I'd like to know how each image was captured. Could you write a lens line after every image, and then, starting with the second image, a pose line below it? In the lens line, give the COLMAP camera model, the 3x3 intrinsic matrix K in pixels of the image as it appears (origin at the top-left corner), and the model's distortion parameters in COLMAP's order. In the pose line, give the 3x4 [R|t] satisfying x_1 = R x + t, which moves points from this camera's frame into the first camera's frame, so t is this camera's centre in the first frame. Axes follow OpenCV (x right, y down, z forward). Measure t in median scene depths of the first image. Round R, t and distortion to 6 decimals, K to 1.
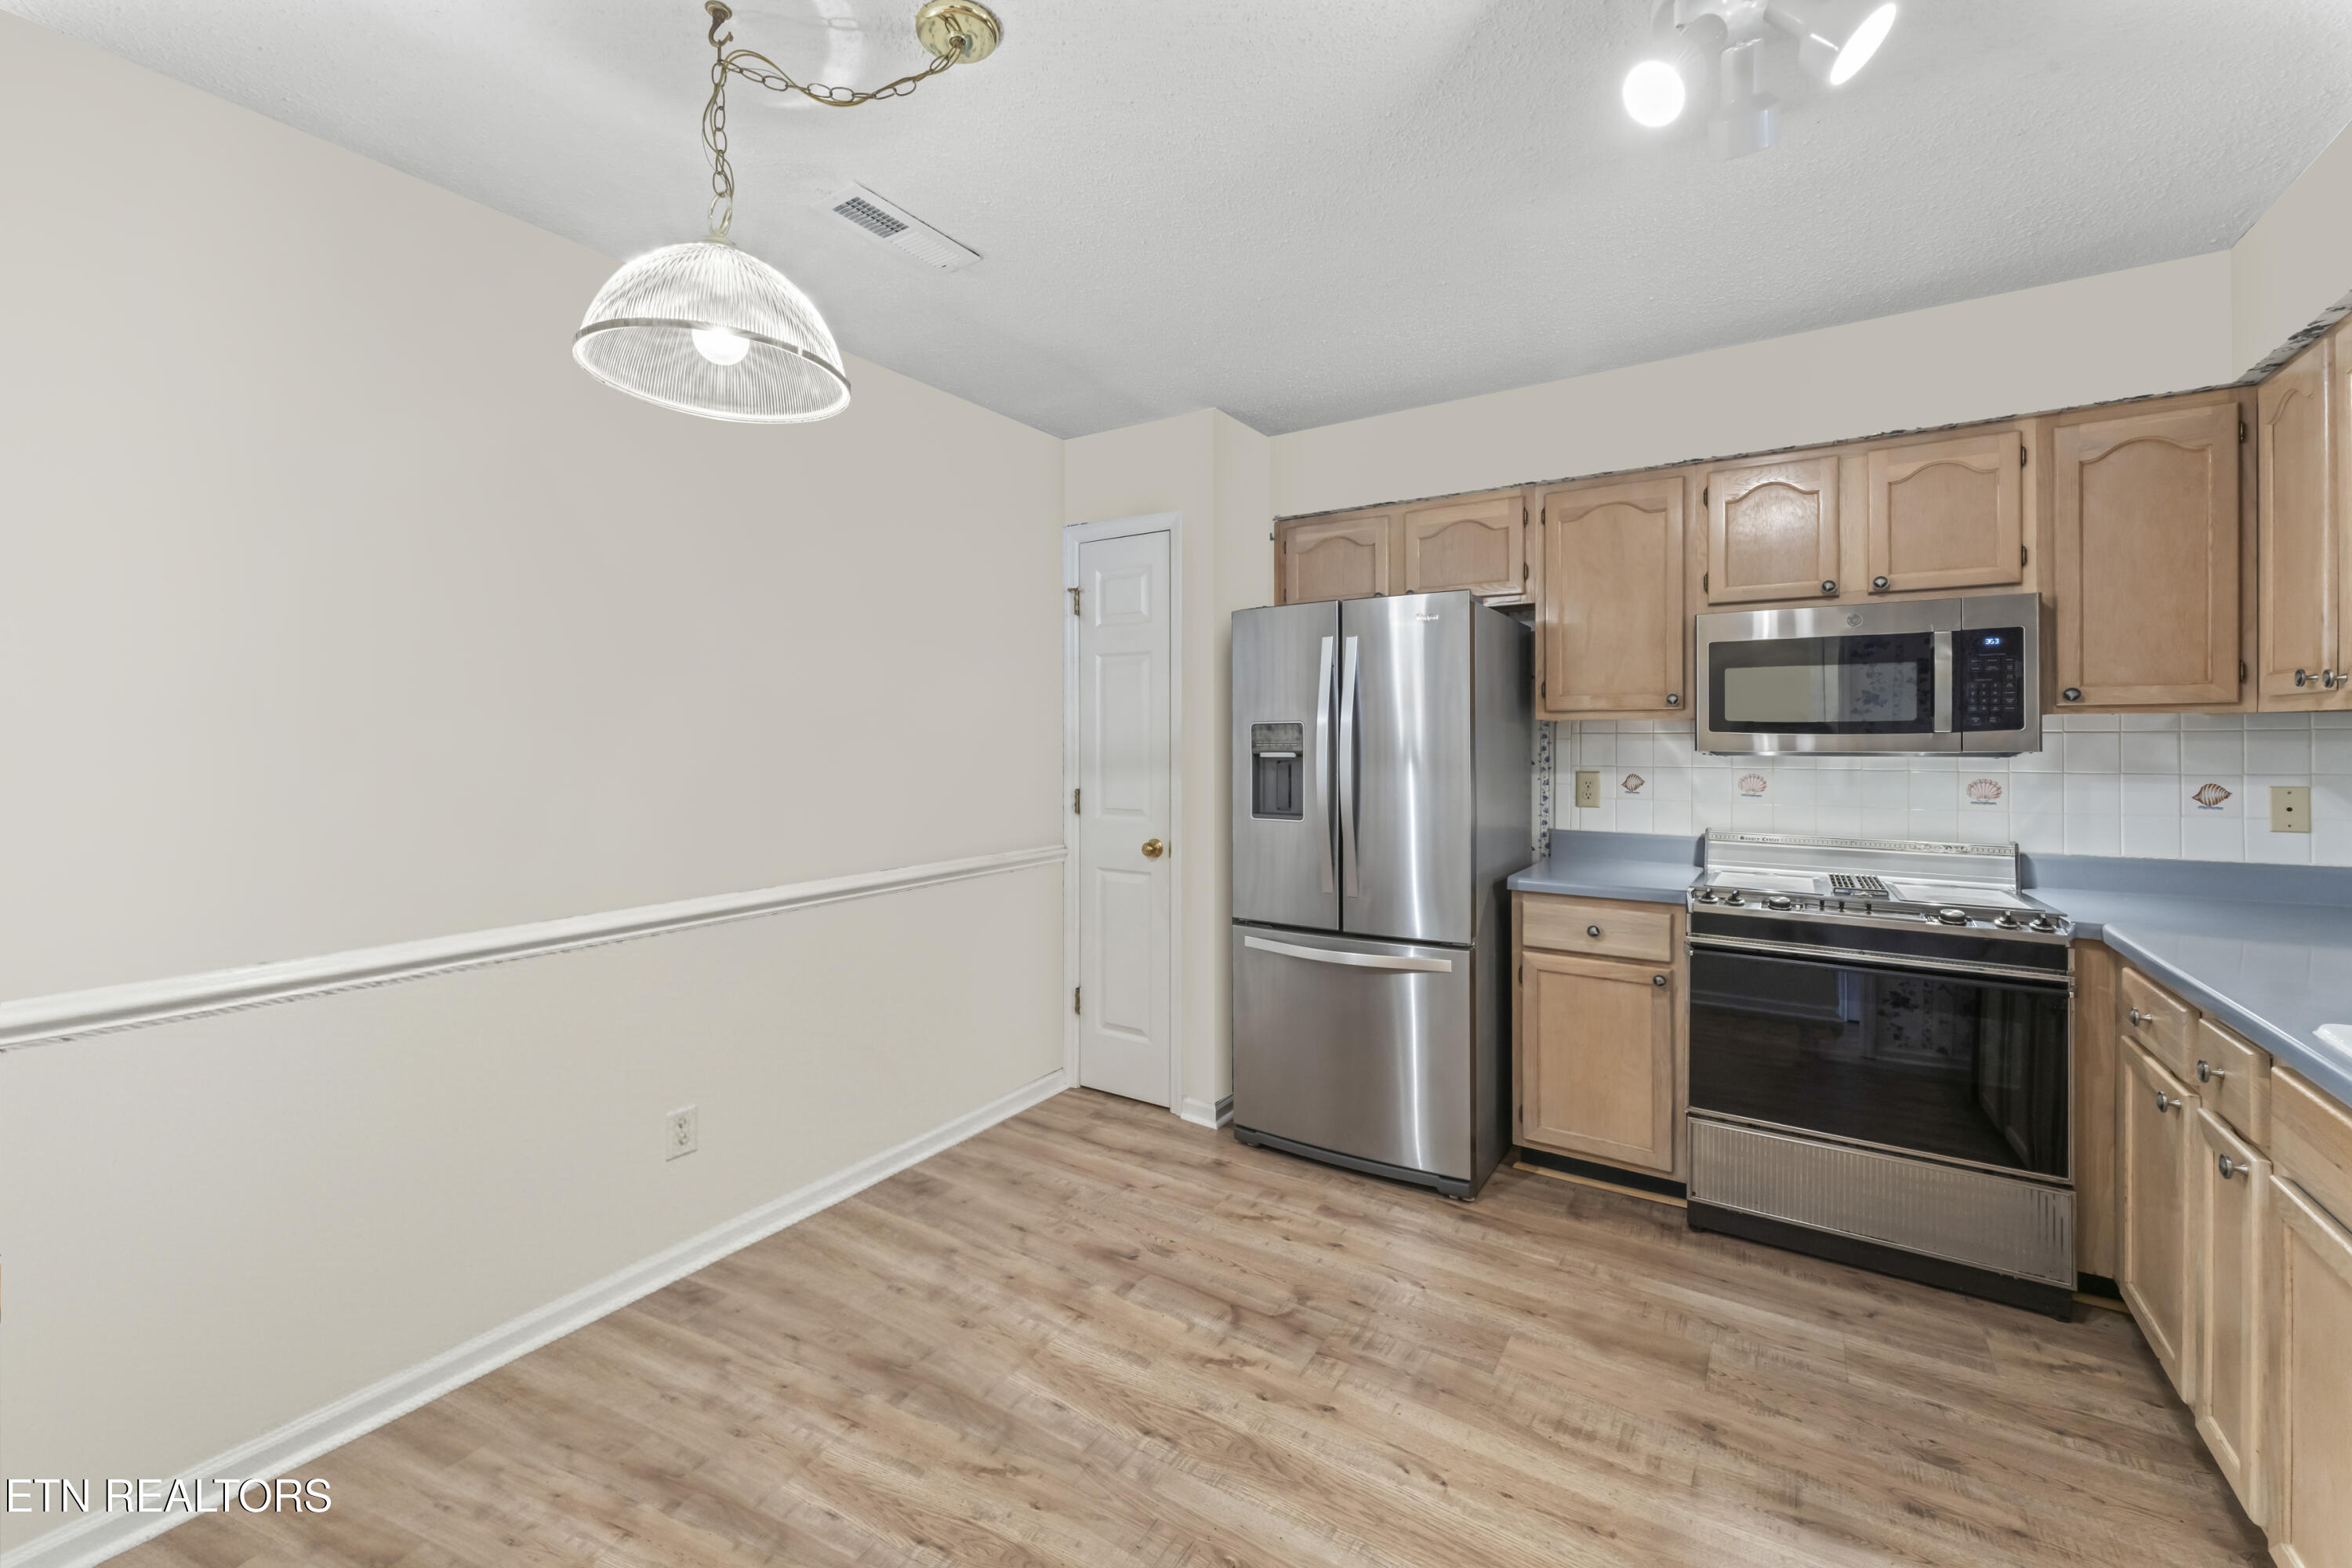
lens RADIAL K [[954.4, 0, 1165.1], [0, 954.4, 741.5], [0, 0, 1]] dist [0.002388, -0.000339]
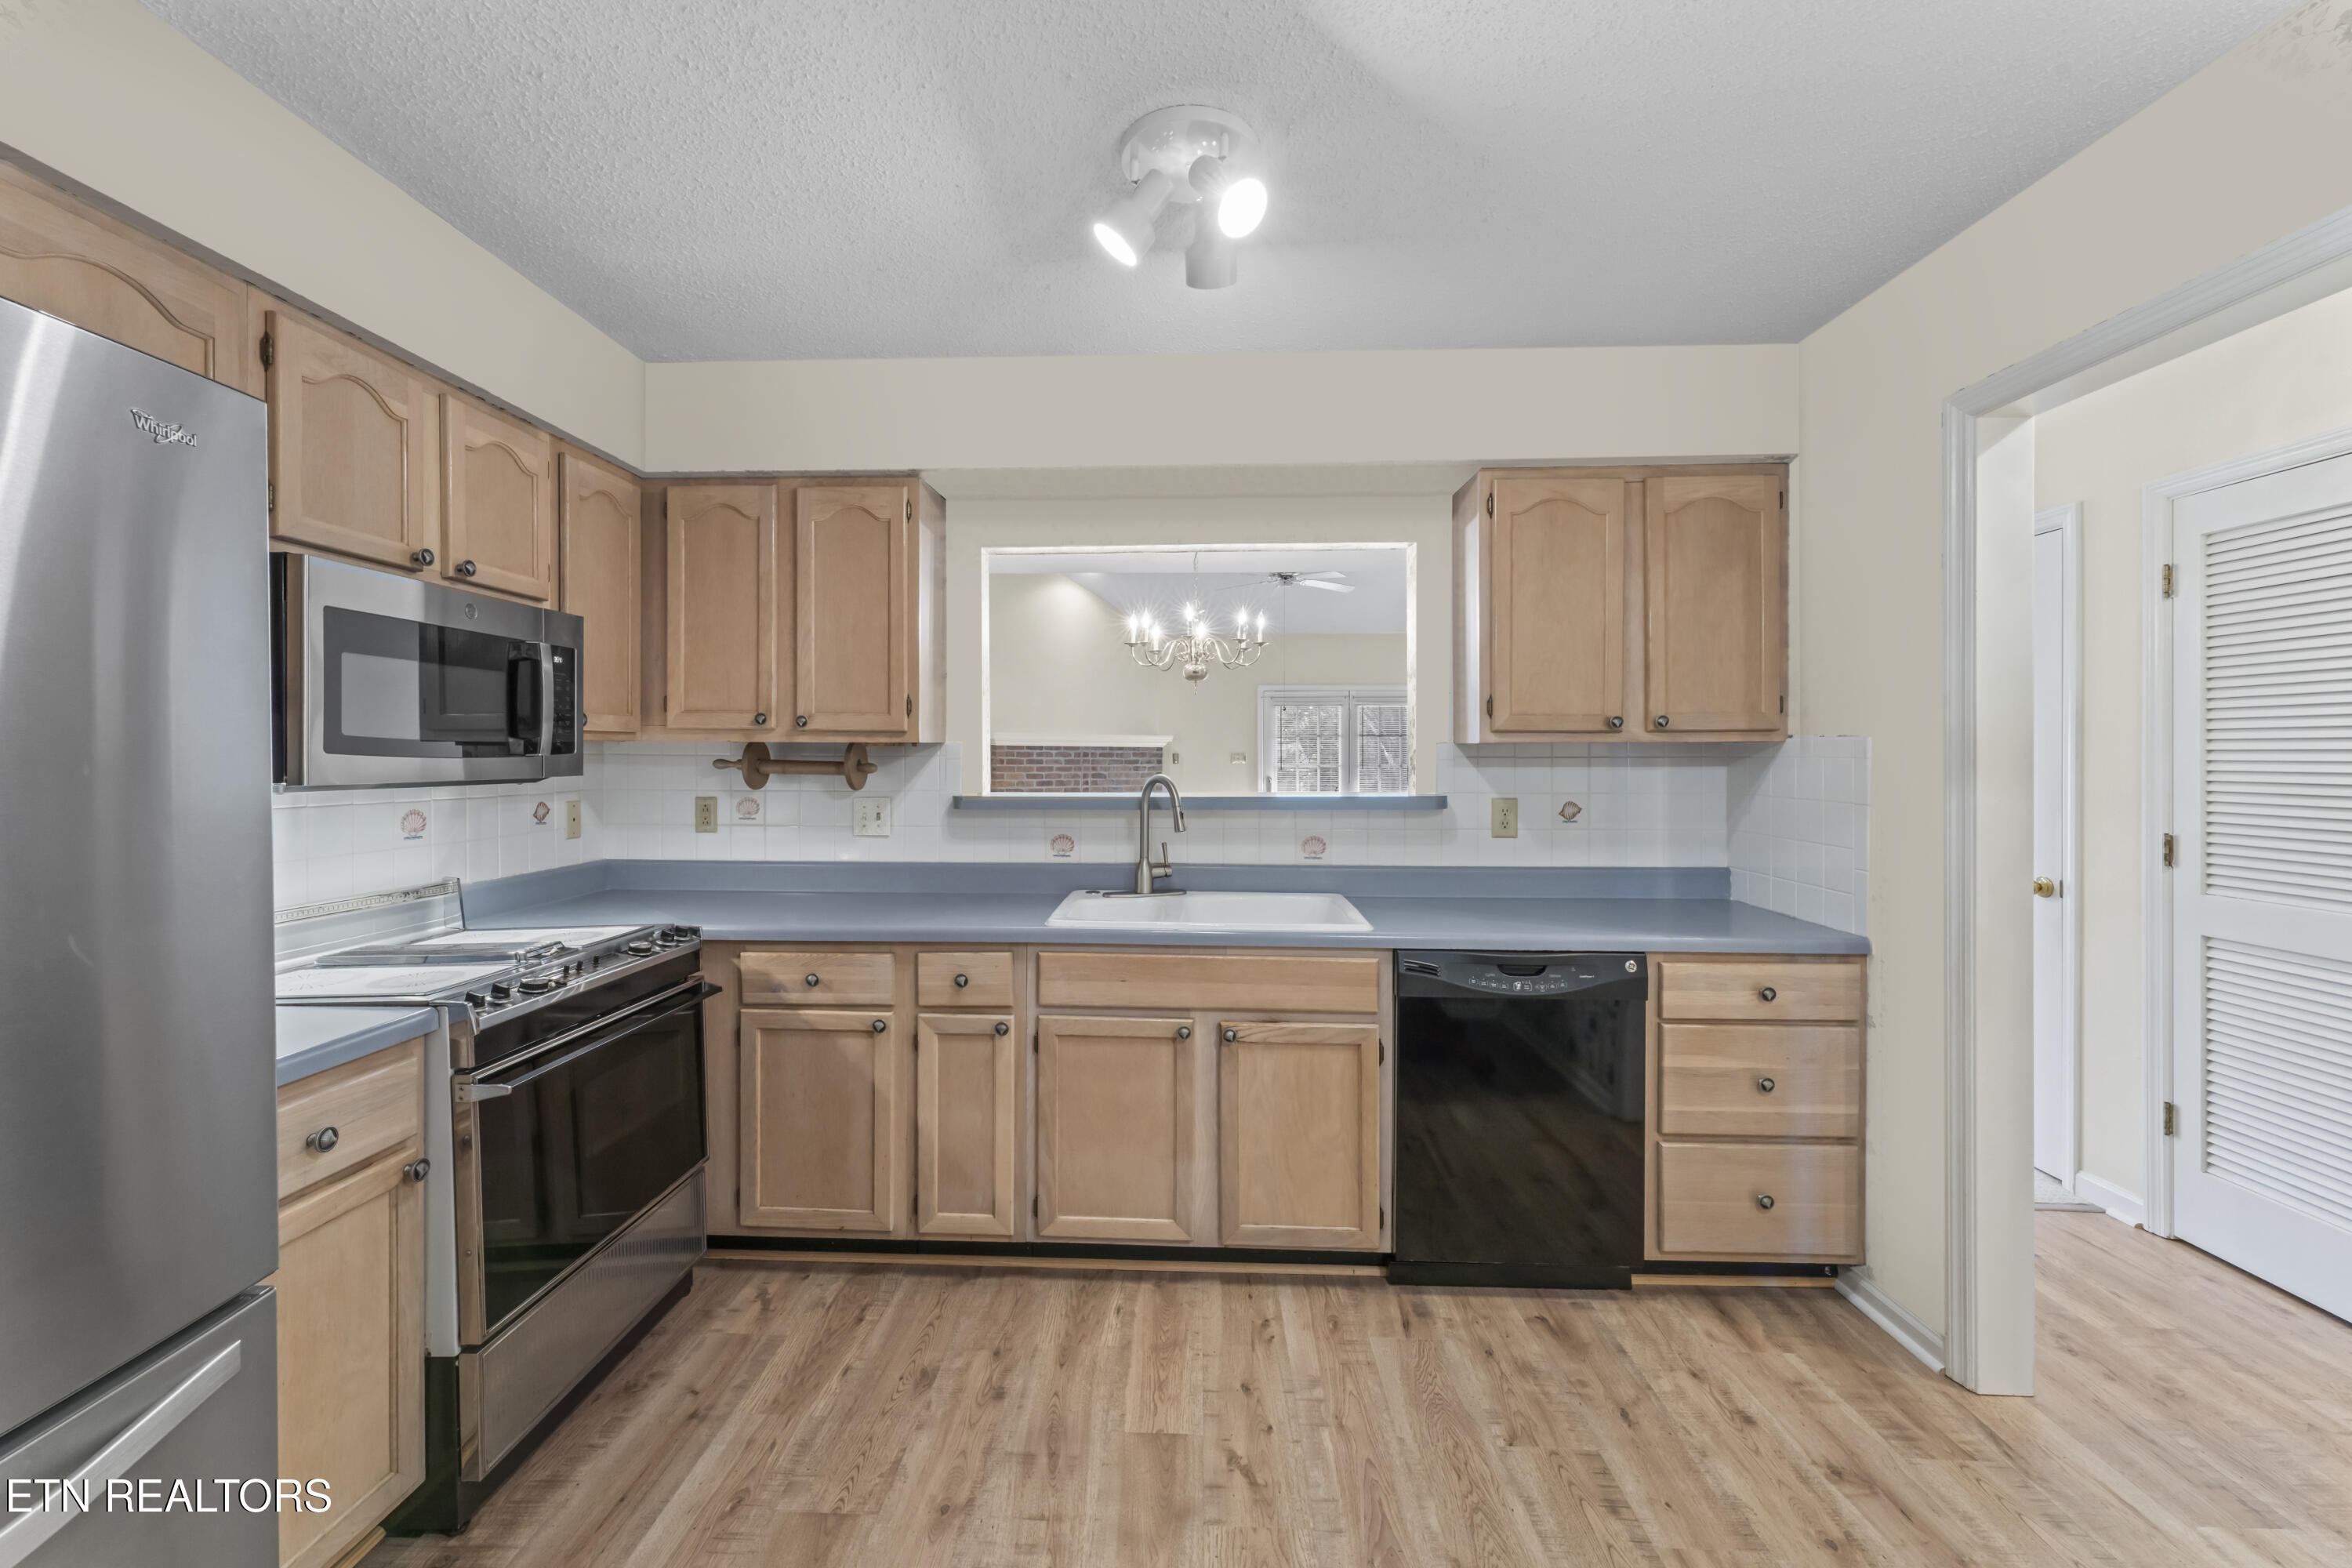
lens RADIAL K [[954.4, 0, 1156.7], [0, 954.4, 760.8], [0, 0, 1]] dist [0.002388, -0.000339]
pose [[-0.507195, -0.002027, 0.861829, -0.247265], [0.001889, 0.999992, 0.003463, -0.007175], [-0.861829, 0.003385, -0.507187, 0.969507]]
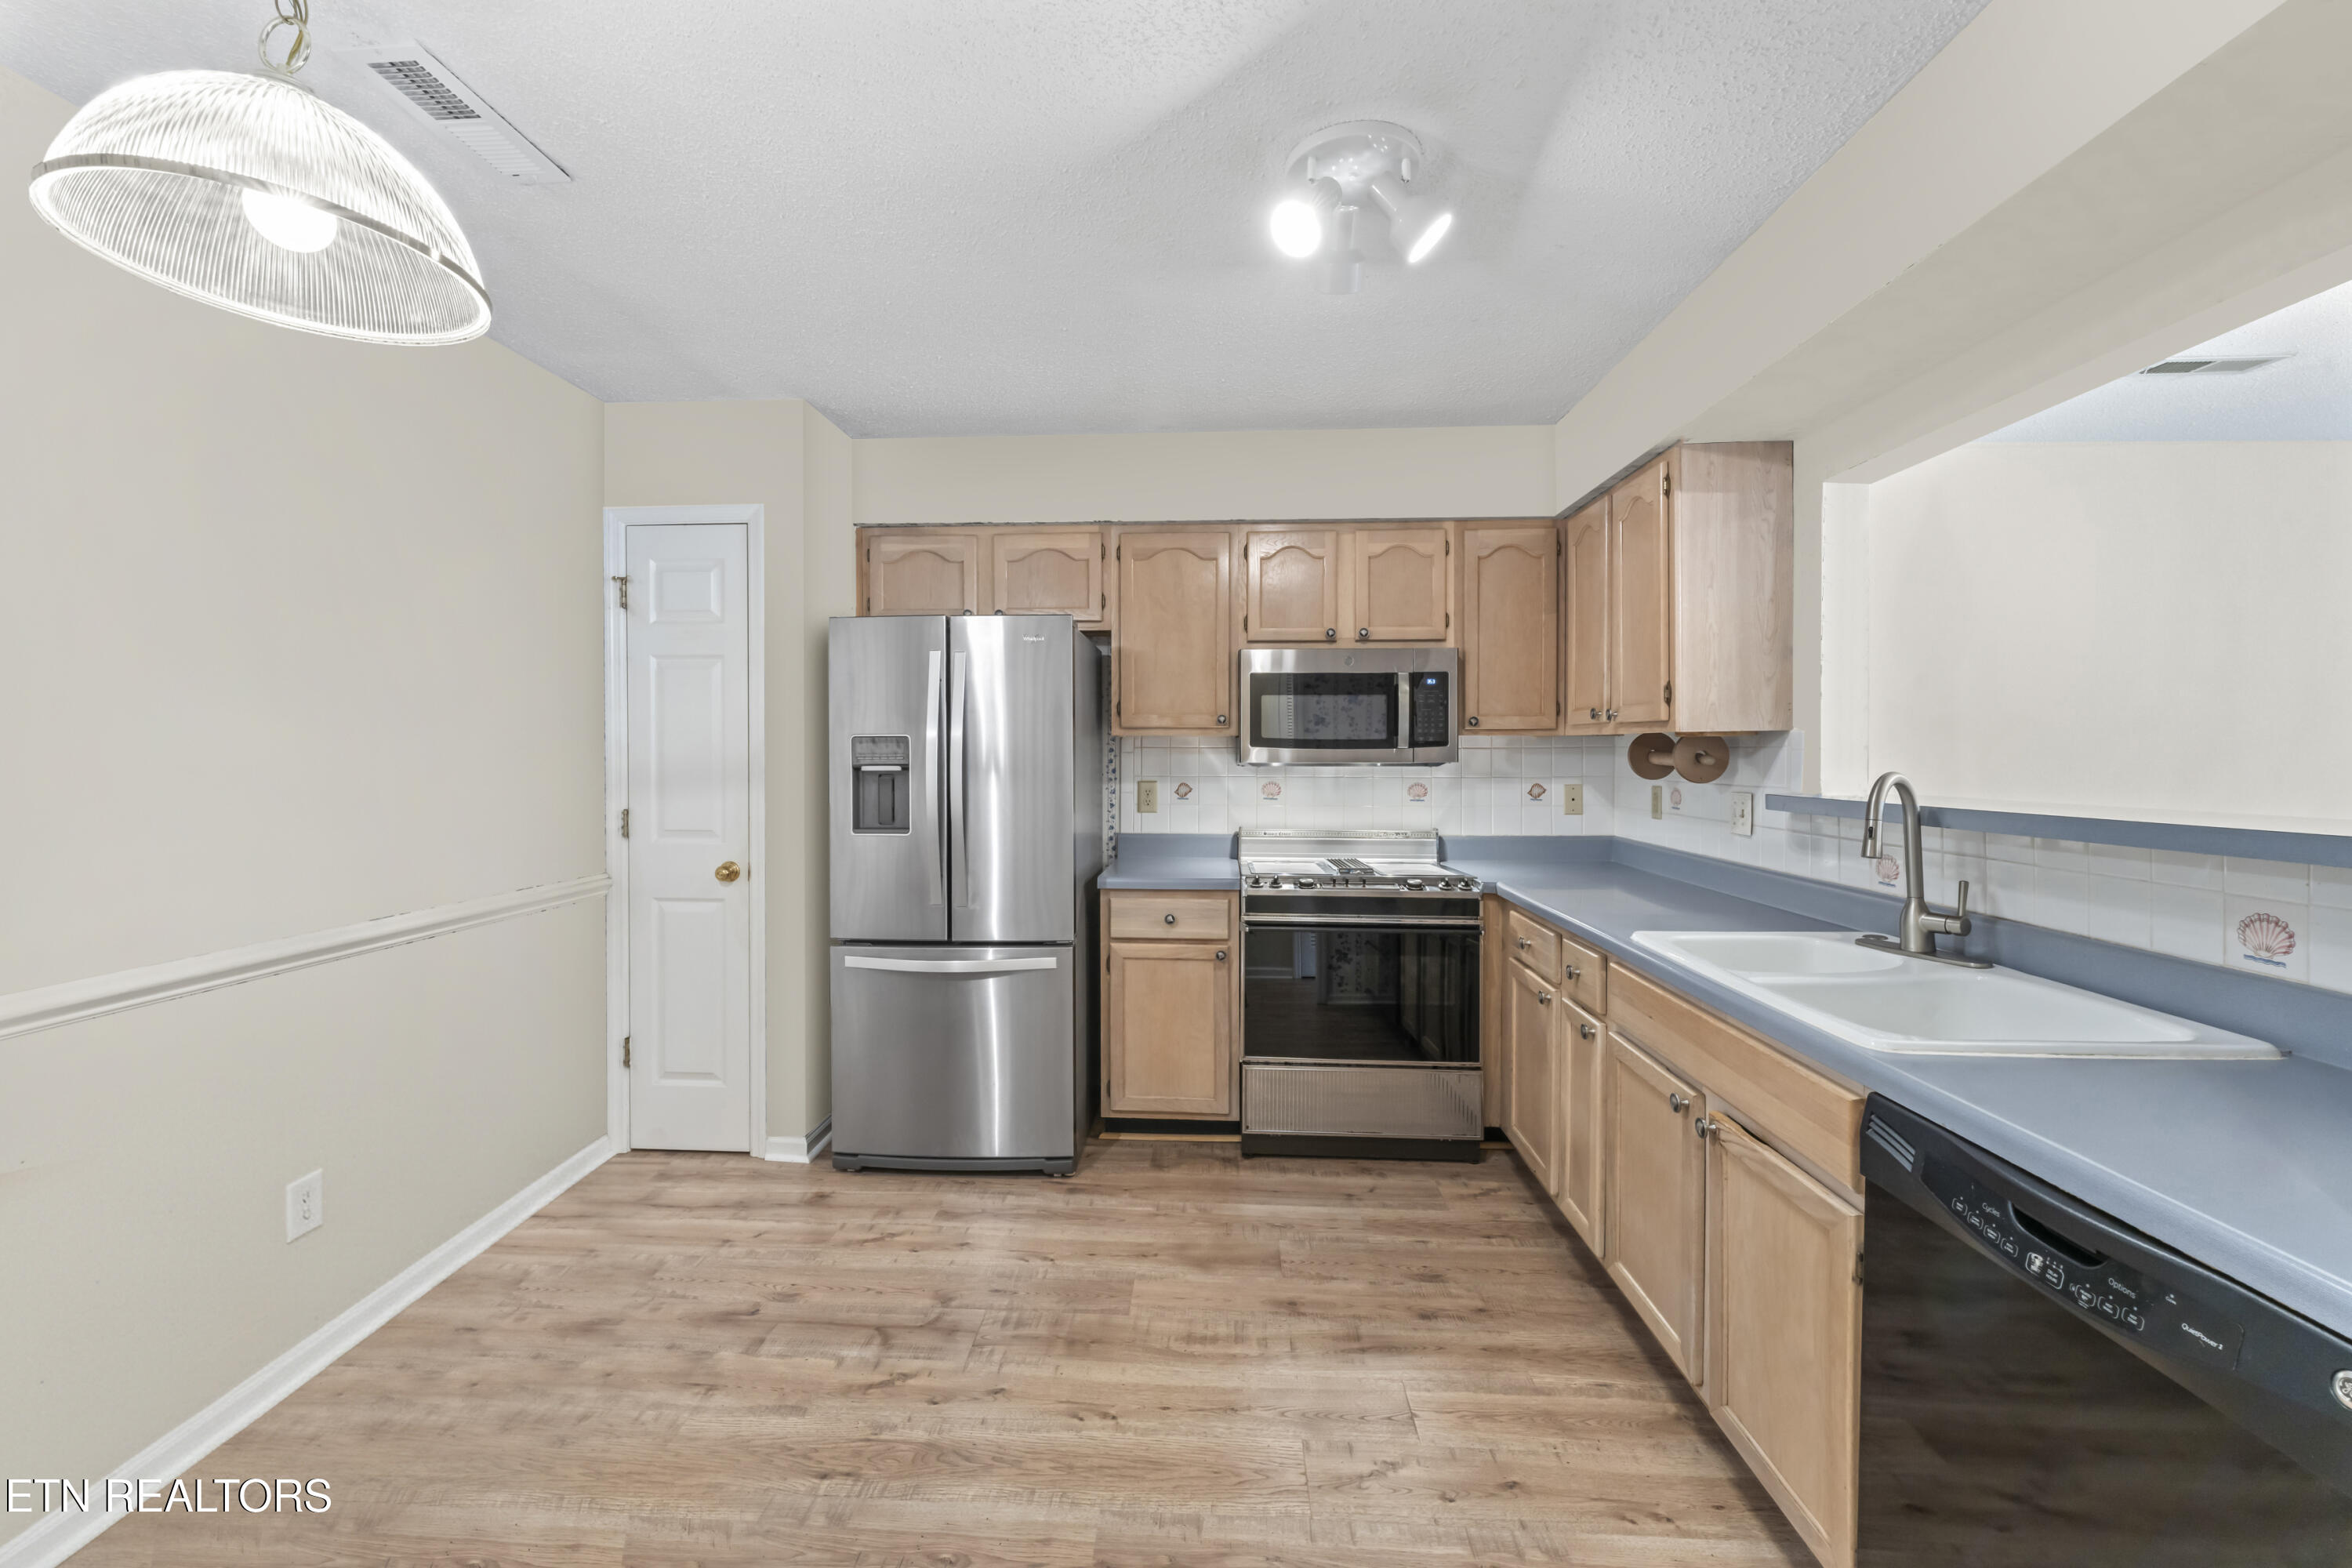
lens RADIAL K [[954.4, 0, 1161.0], [0, 954.4, 765.4], [0, 0, 1]] dist [0.002388, -0.000339]
pose [[0.868563, -0.005091, 0.495552, -0.146027], [-0.000306, 0.999942, 0.010809, 0.000370], [-0.495578, -0.009540, 0.868511, 0.005845]]
